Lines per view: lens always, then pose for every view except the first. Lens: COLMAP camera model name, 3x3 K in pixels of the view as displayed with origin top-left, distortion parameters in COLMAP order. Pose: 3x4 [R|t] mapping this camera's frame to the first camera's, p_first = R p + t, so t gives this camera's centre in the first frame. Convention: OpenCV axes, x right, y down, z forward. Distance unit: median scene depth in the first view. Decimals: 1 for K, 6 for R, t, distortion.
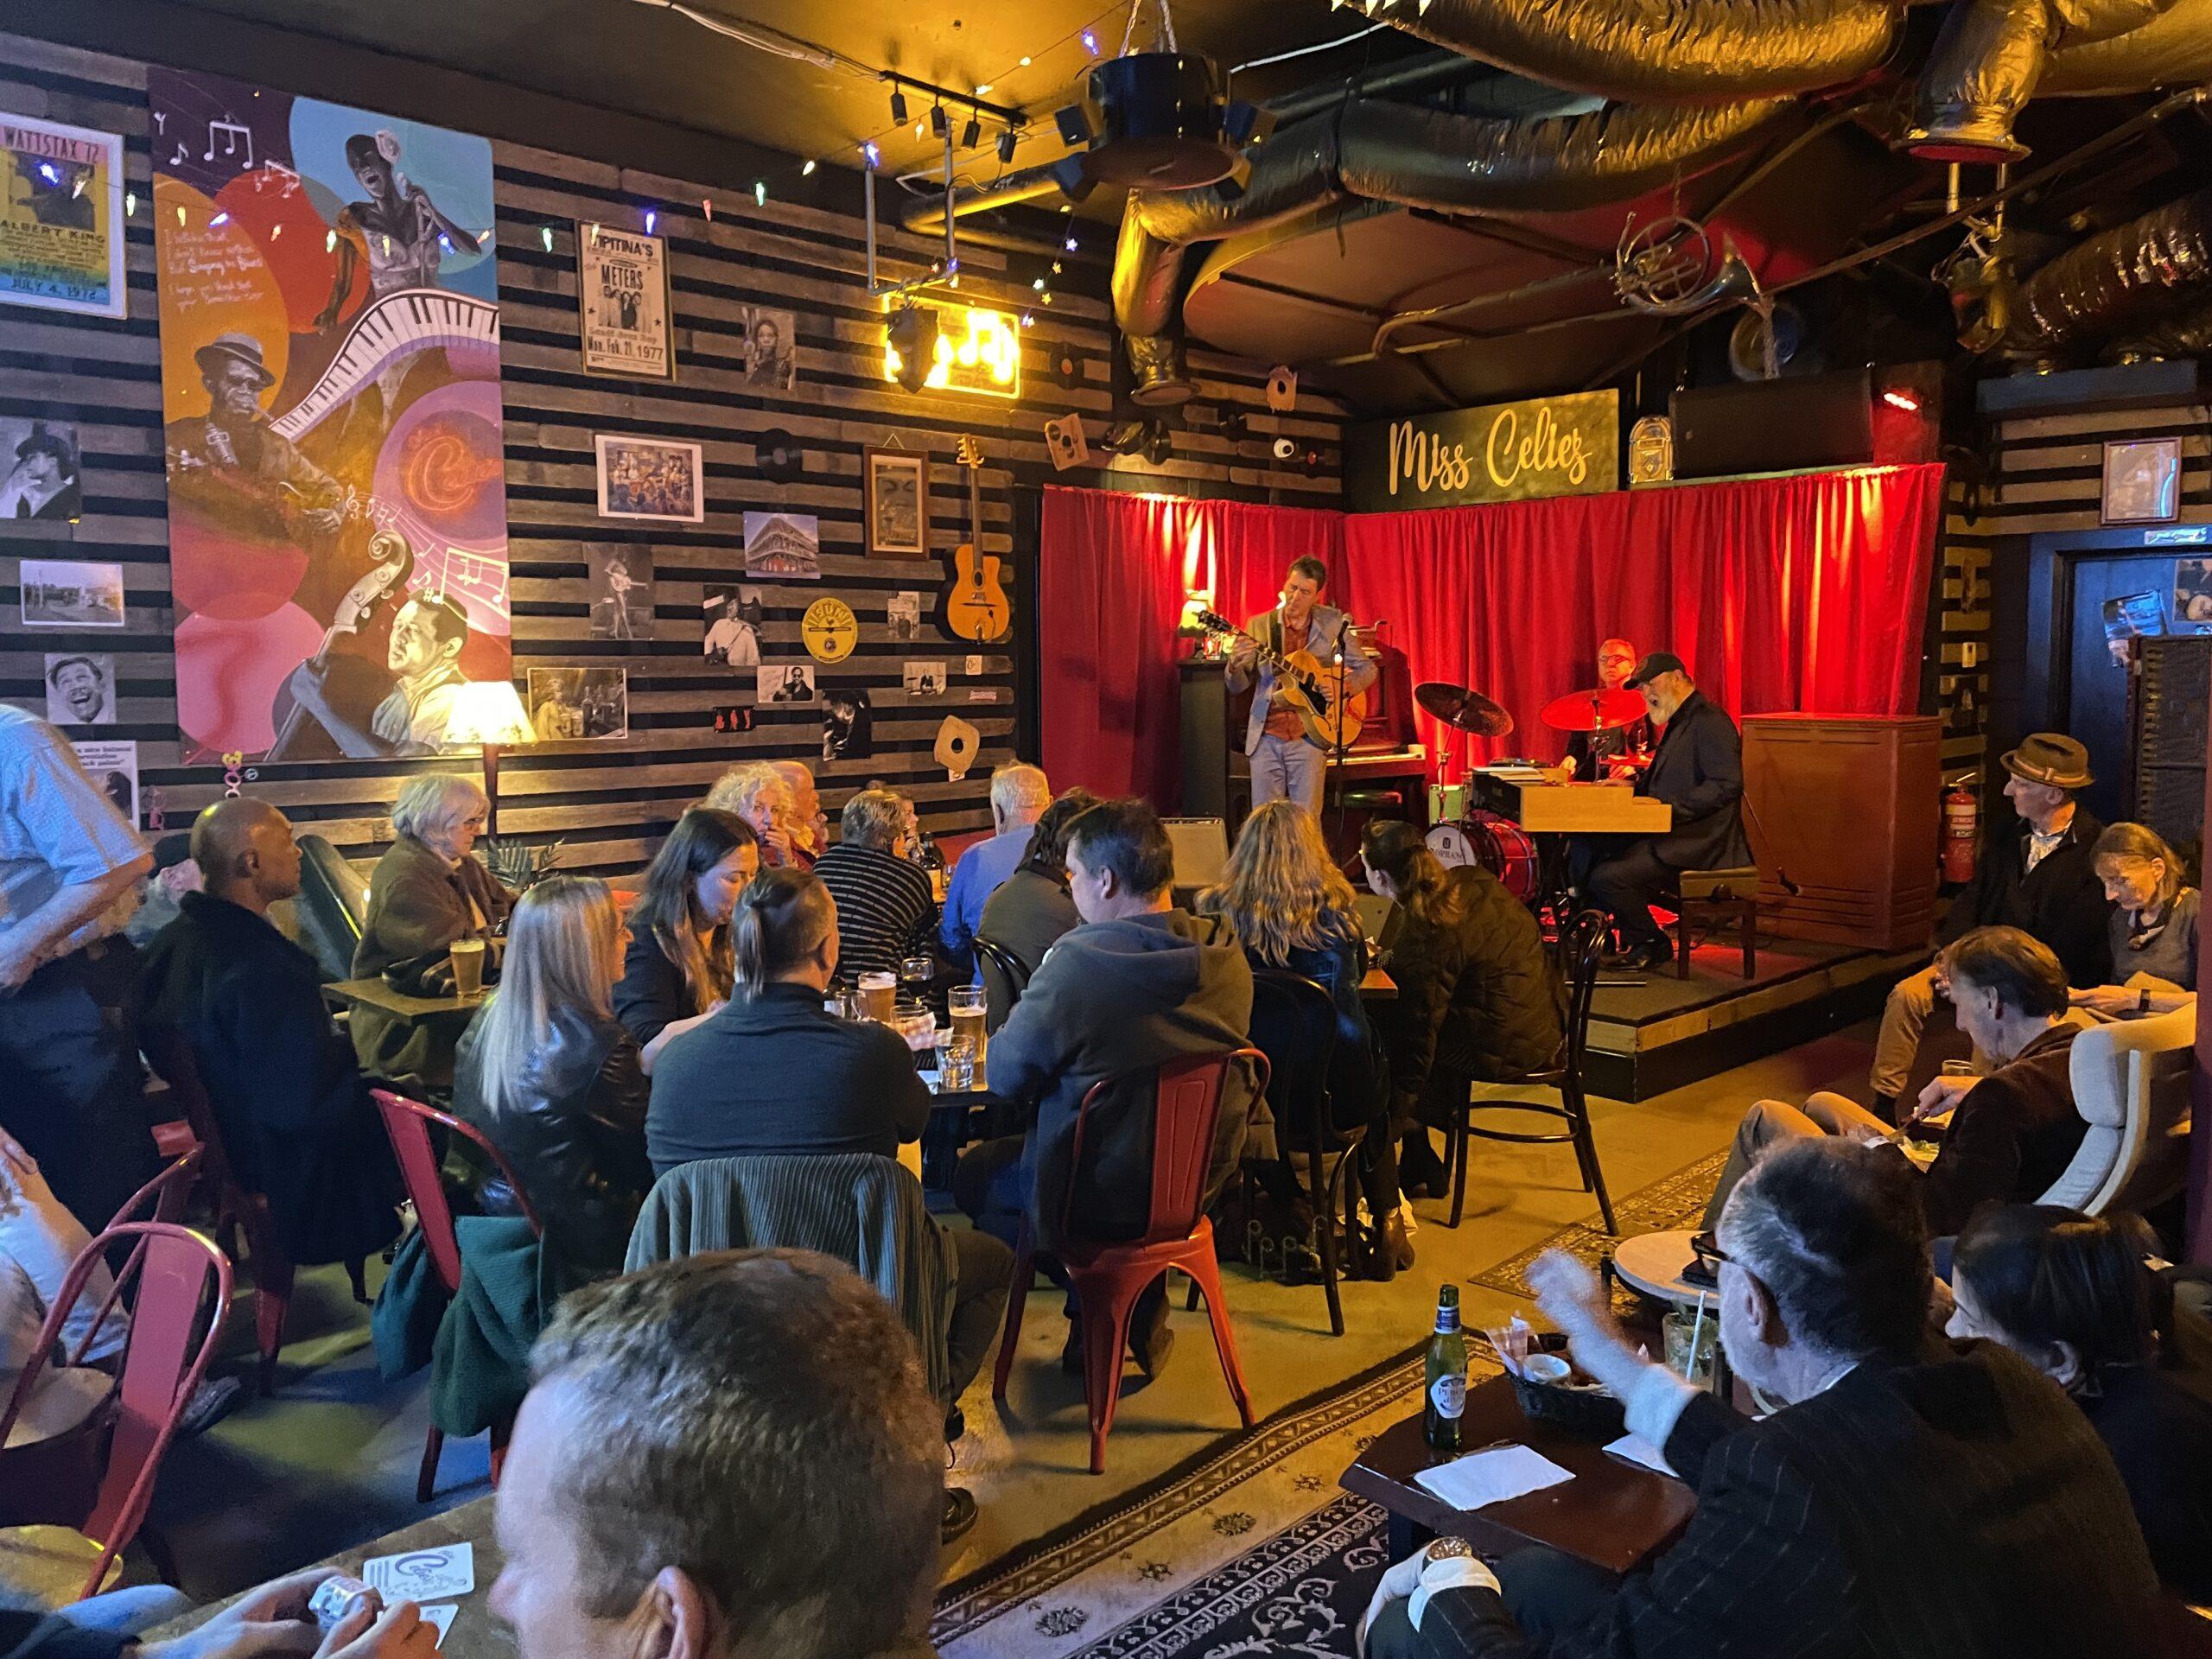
lens RADIAL K [[1673.7, 0, 1103.2], [0, 1673.7, 800.7], [0, 0, 1]] dist [0.085790, -0.111505]
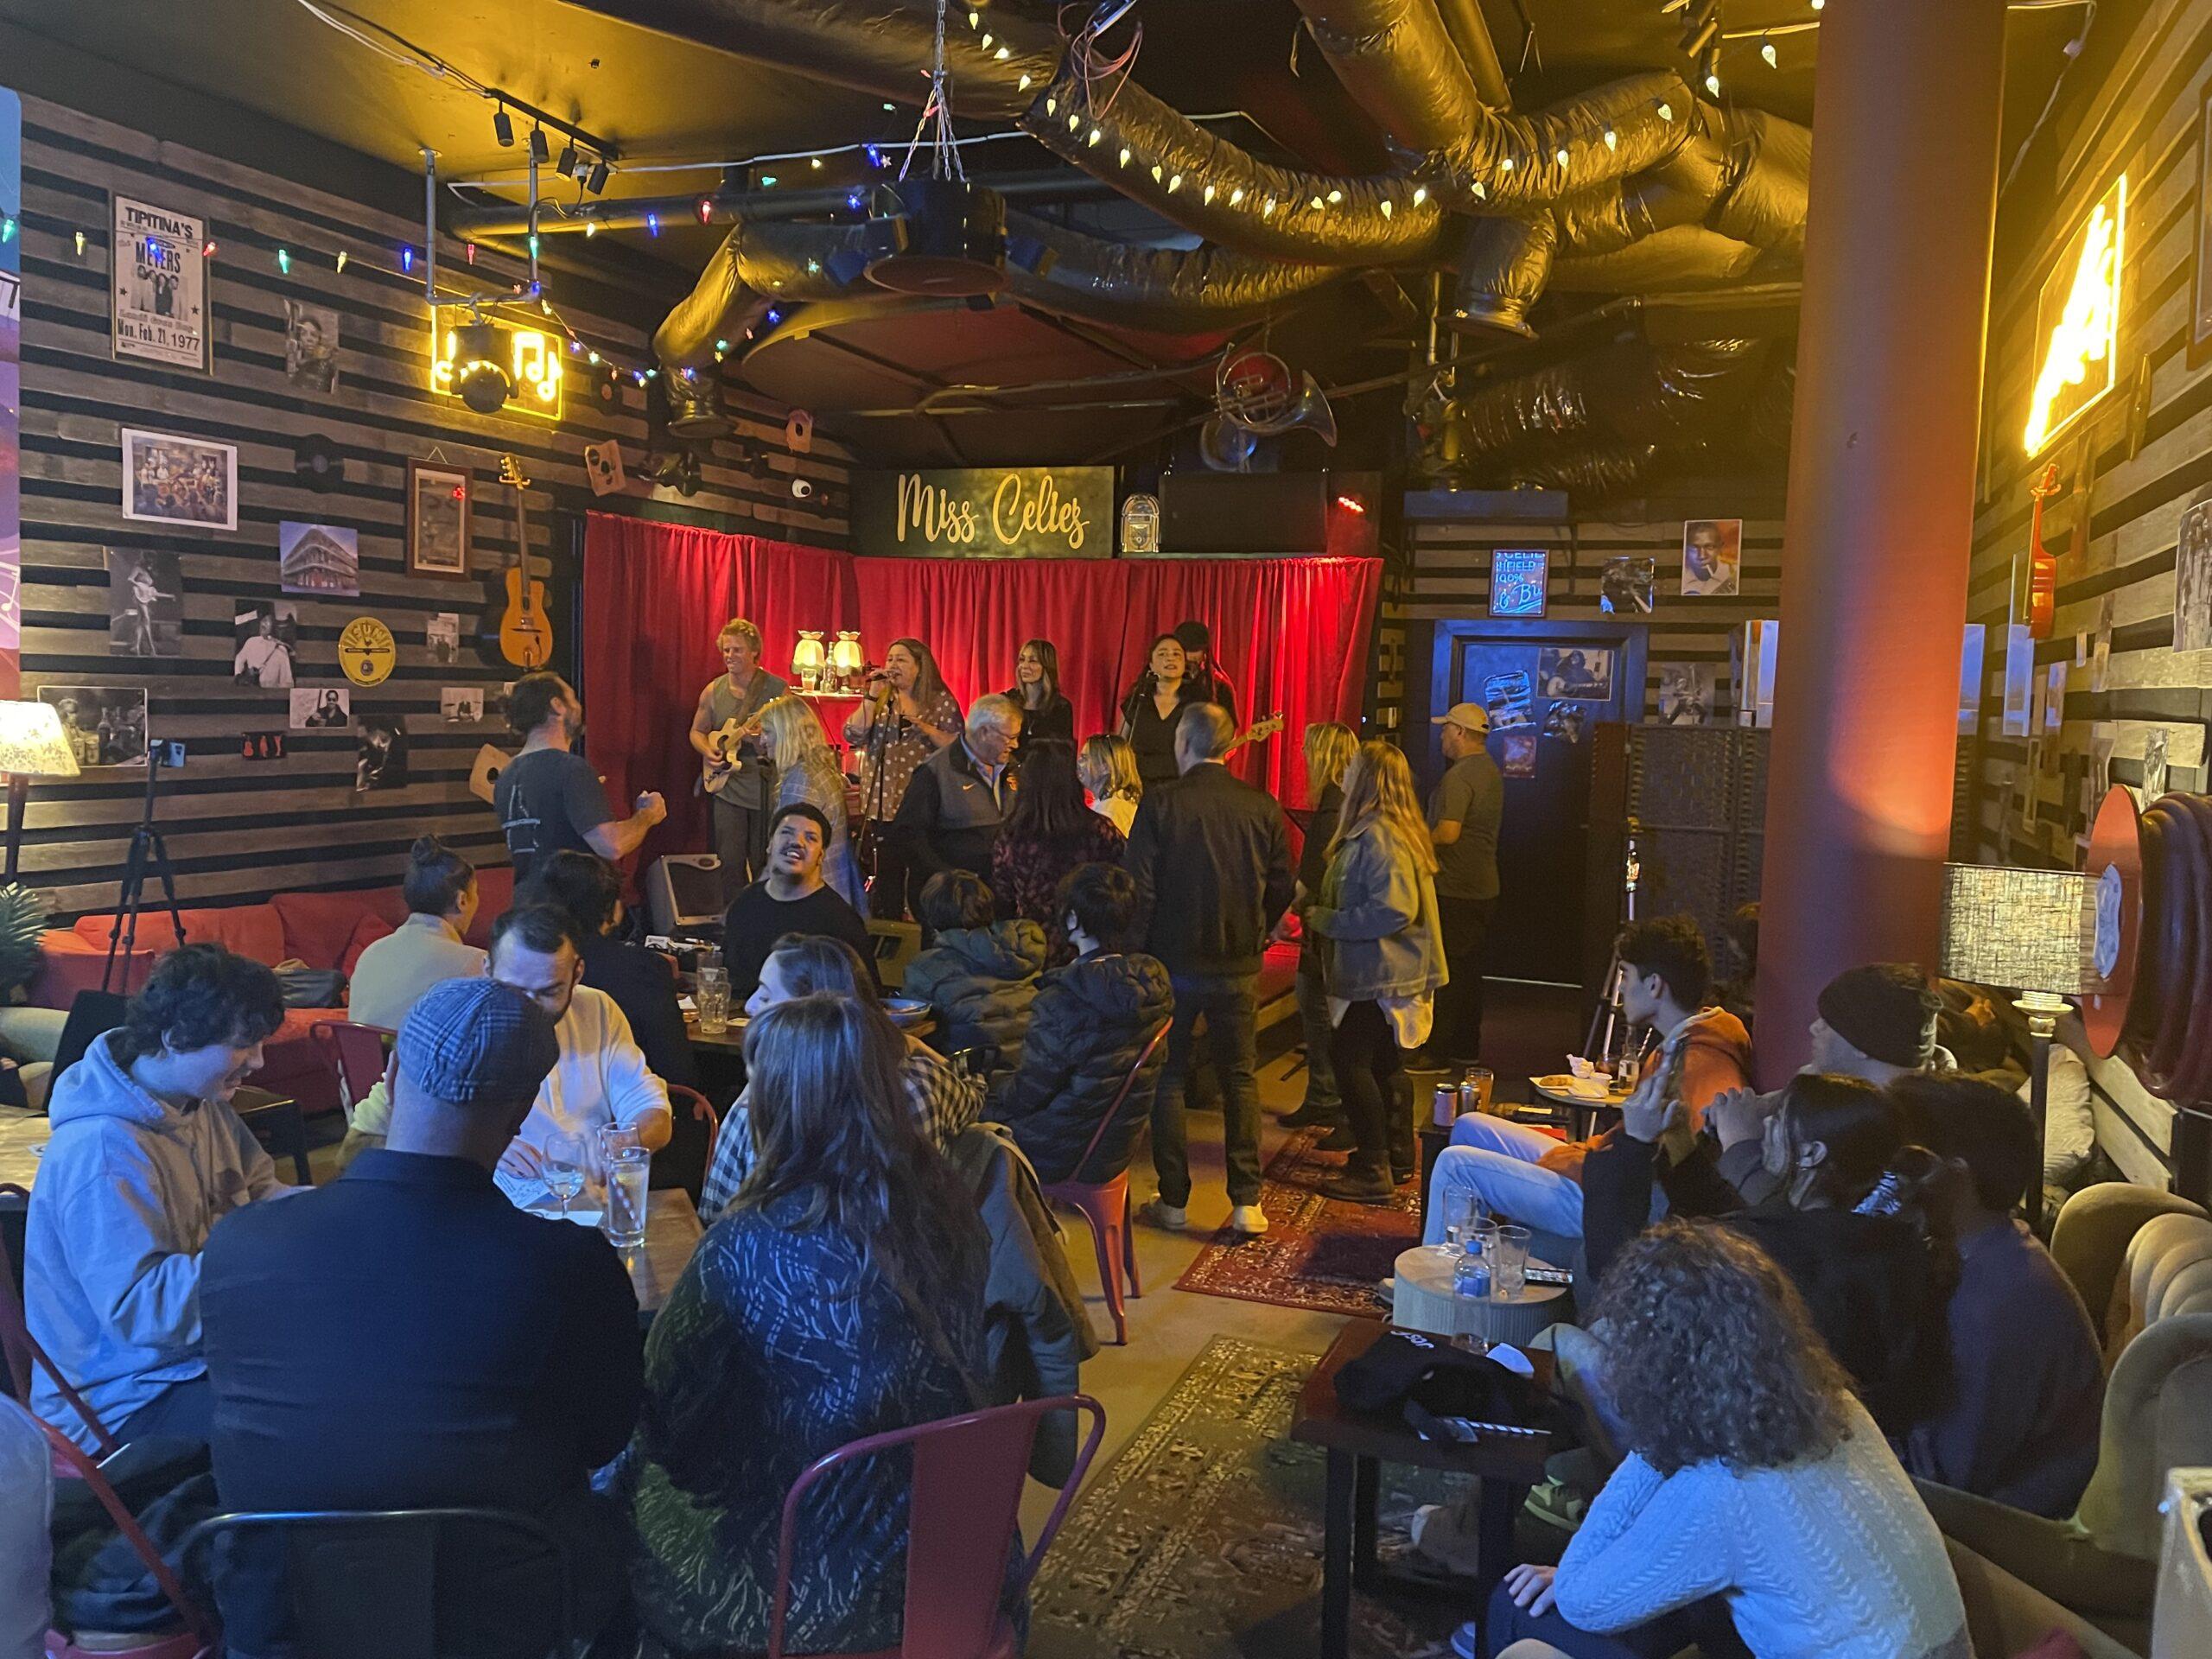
lens RADIAL K [[1673.7, 0, 1081.2], [0, 1673.7, 792.7], [0, 0, 1]] dist [0.085790, -0.111505]
pose [[0.928644, 0.015705, 0.370640, -0.155460], [-0.011451, 0.999841, -0.013676, -0.016270], [-0.370796, 0.008456, 0.928676, -0.024072]]
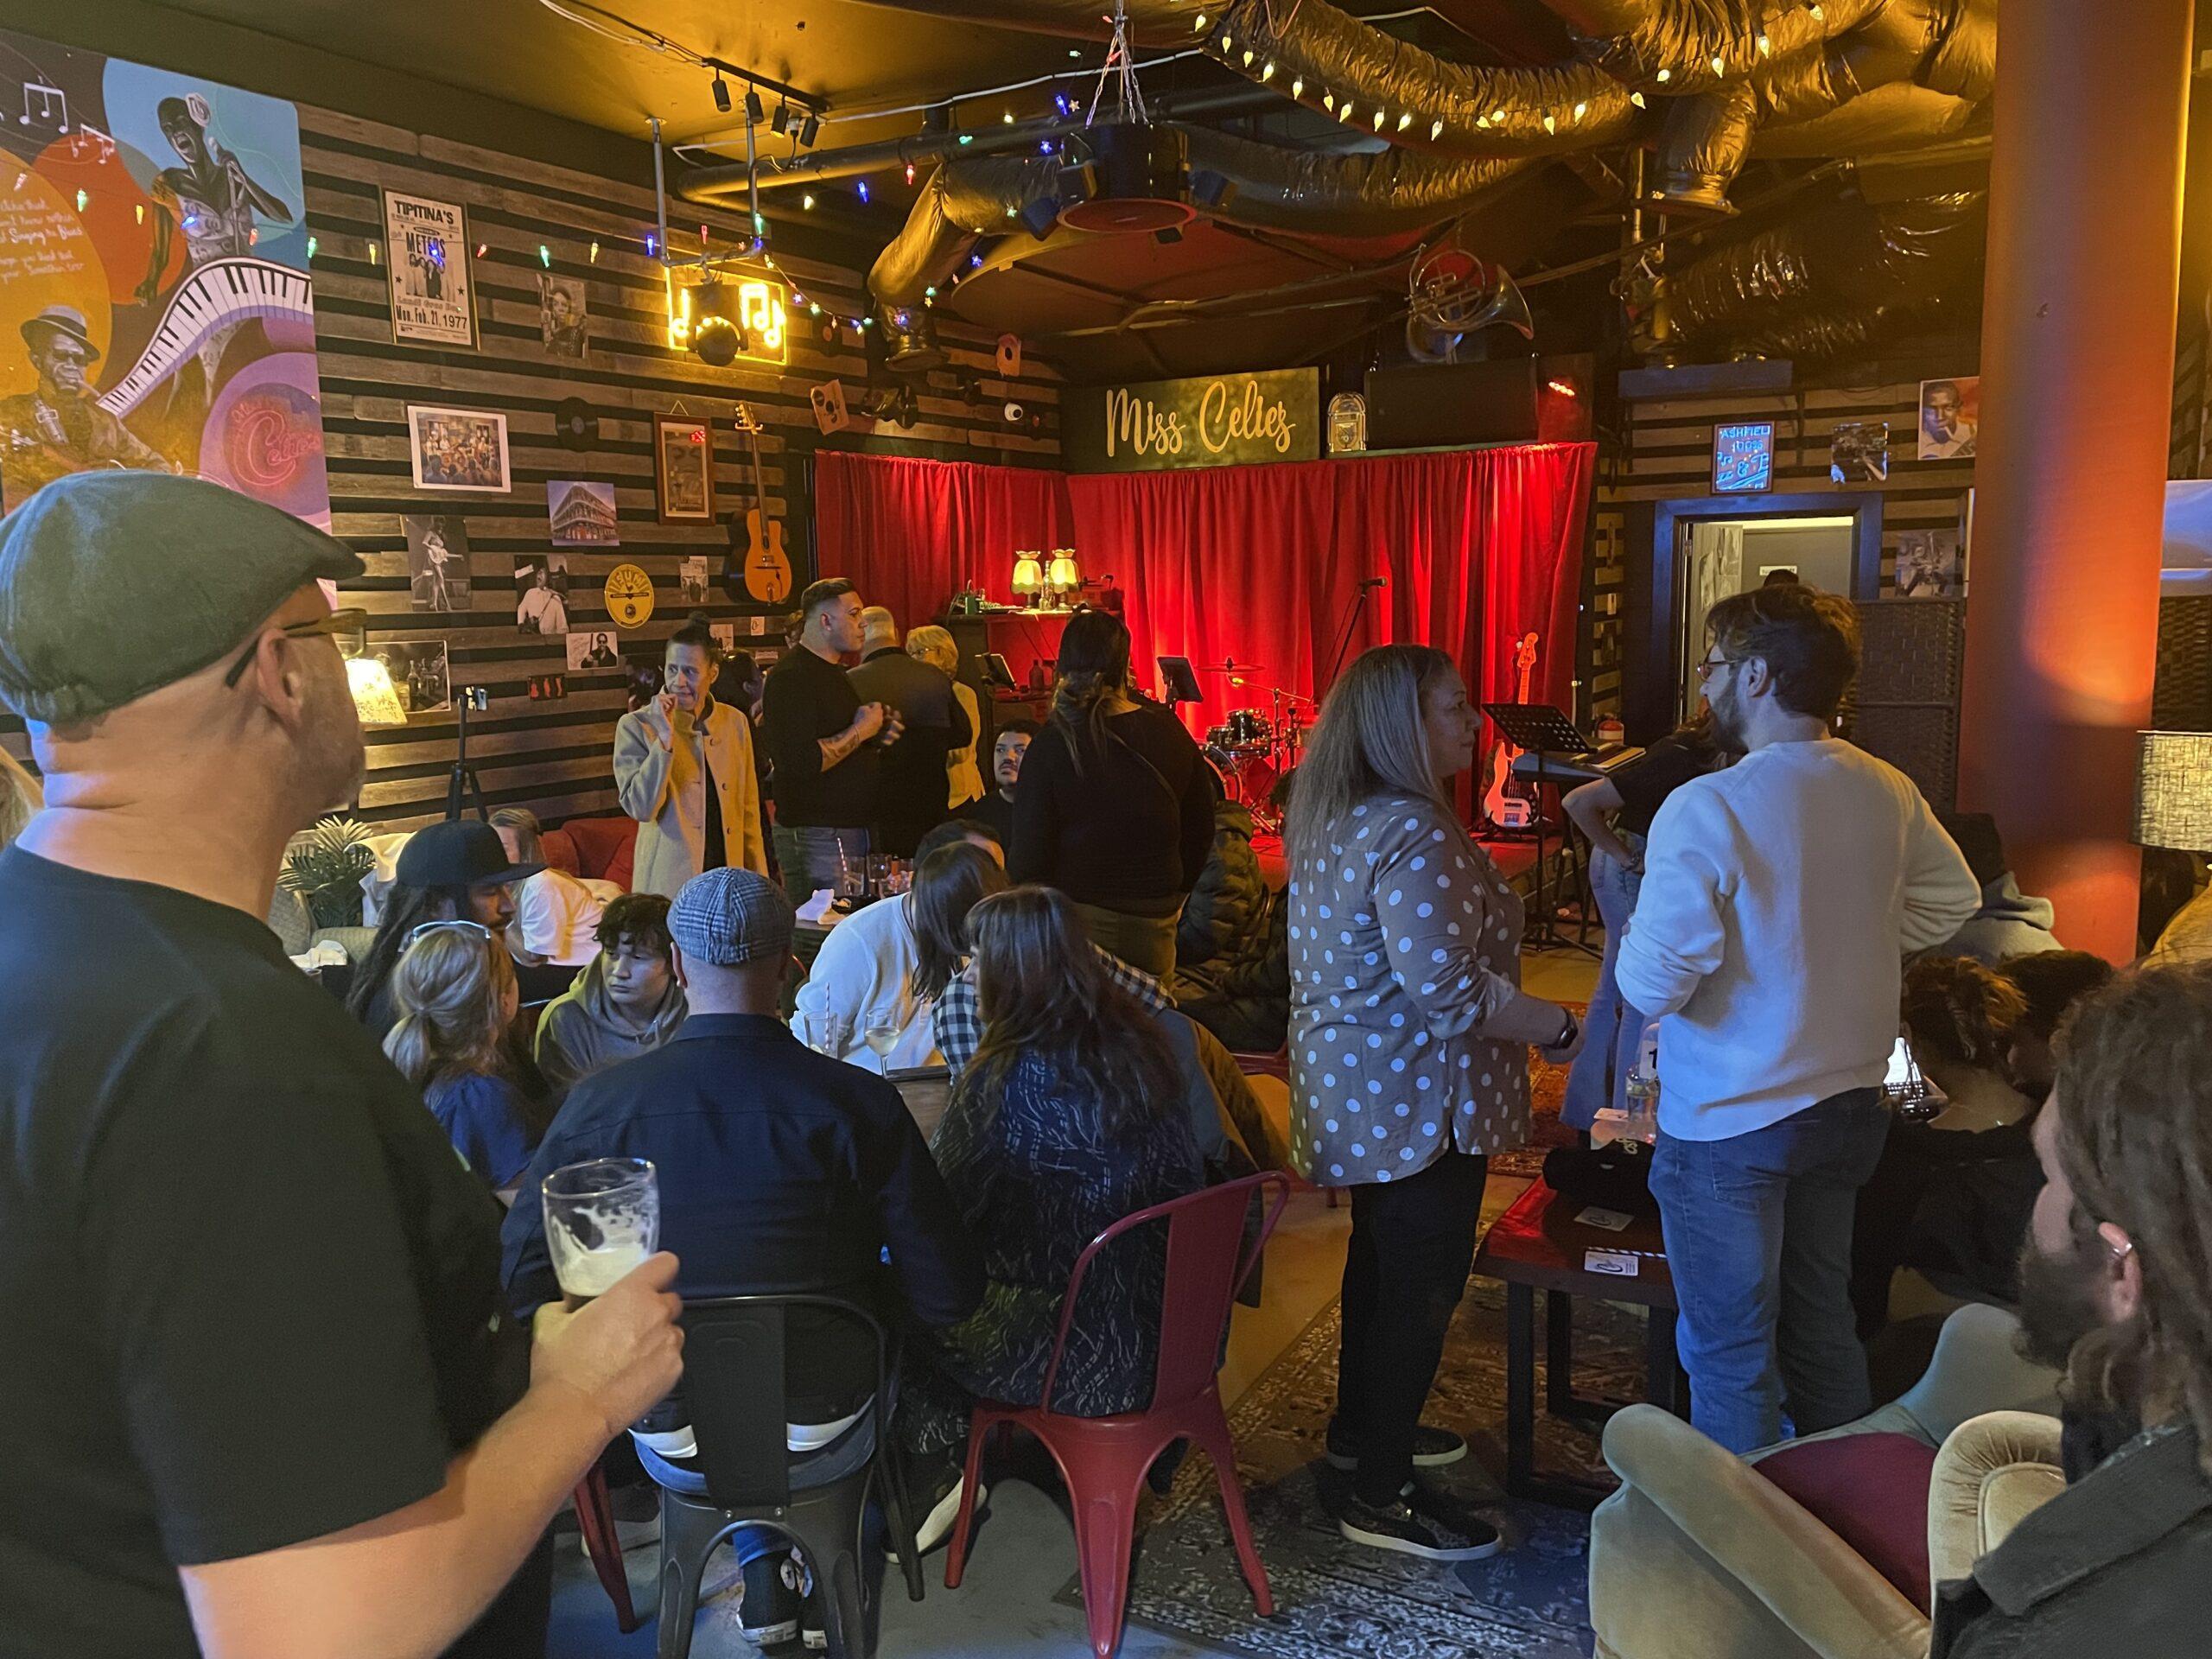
lens RADIAL K [[1673.7, 0, 1085.8], [0, 1673.7, 809.7], [0, 0, 1]] dist [0.085790, -0.111505]
pose [[0.969261, -0.044266, 0.242018, -0.161659], [0.032369, 0.998074, 0.052917, -0.018982], [-0.243894, -0.043457, 0.968828, -0.071004]]
